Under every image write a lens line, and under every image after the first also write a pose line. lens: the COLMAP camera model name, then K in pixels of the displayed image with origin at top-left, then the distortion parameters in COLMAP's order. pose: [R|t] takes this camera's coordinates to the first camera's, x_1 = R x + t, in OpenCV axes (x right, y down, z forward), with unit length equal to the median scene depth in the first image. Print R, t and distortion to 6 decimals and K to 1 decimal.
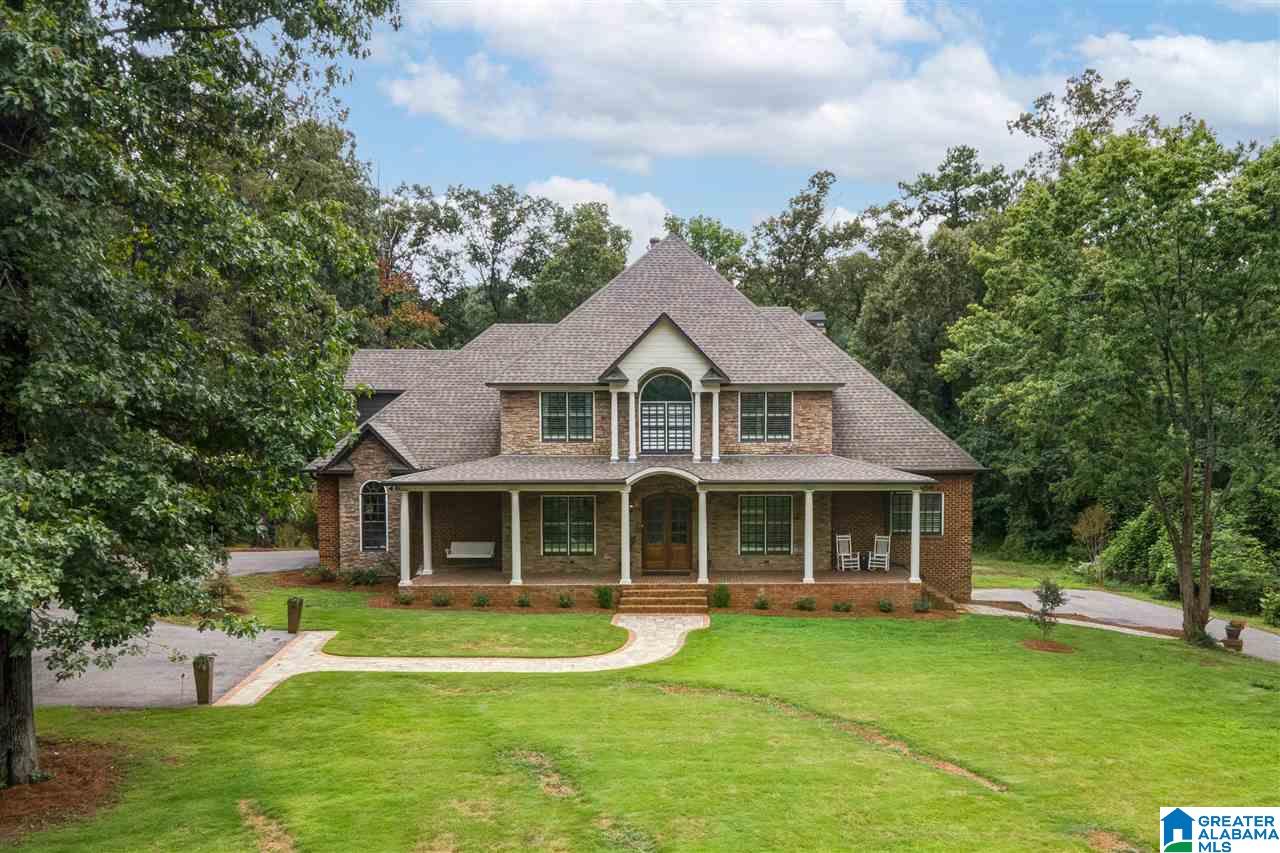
lens RADIAL K [[911.1, 0, 641.0], [0, 911.1, 429.8], [0, 0, 1]] dist [-0.008099, 0.000778]
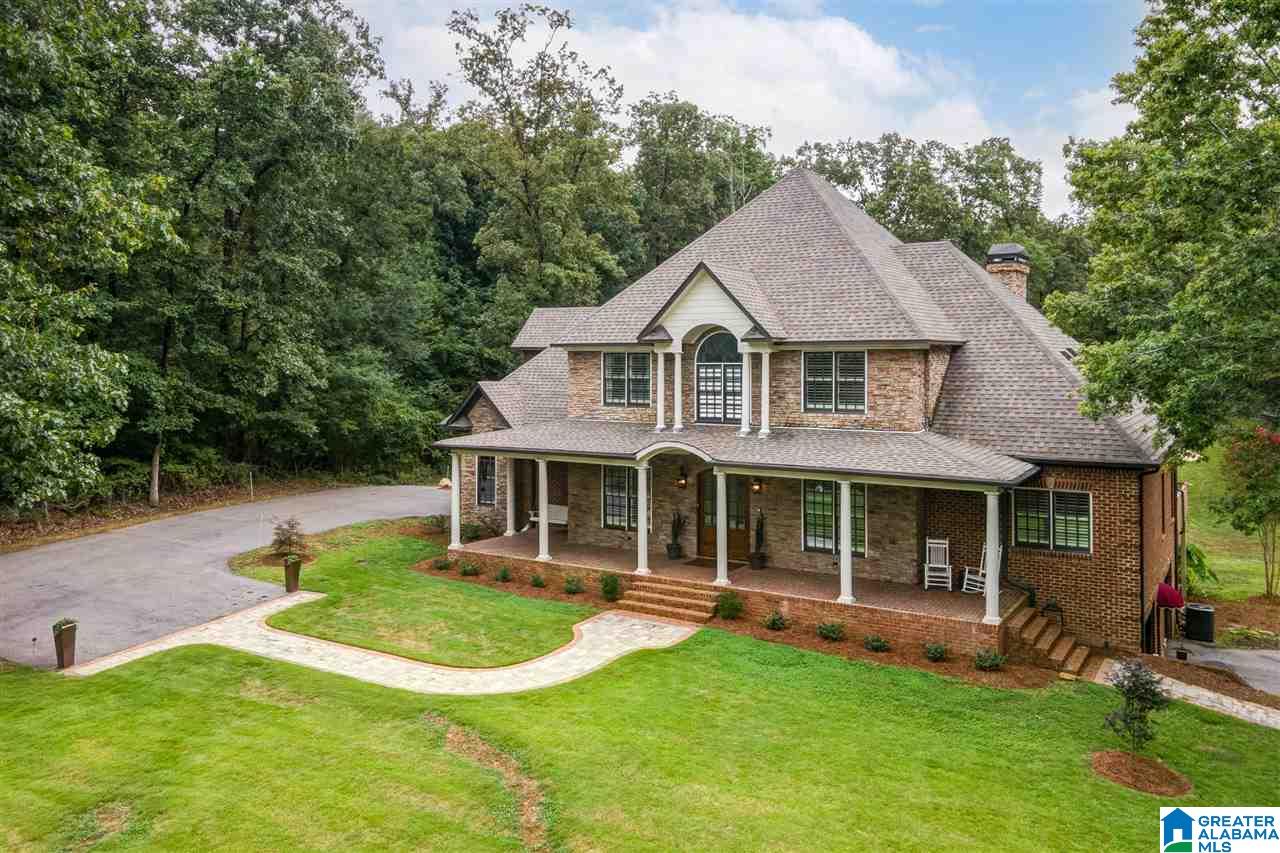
lens RADIAL K [[831.8, 0, 633.8], [0, 831.8, 338.2], [0, 0, 1]] dist [0.009540, 0.000323]
pose [[0.879313, -0.014447, -0.476025, 0.337514], [-0.001435, 0.999455, -0.032984, -0.028737], [0.476242, 0.029687, 0.878813, 0.269957]]
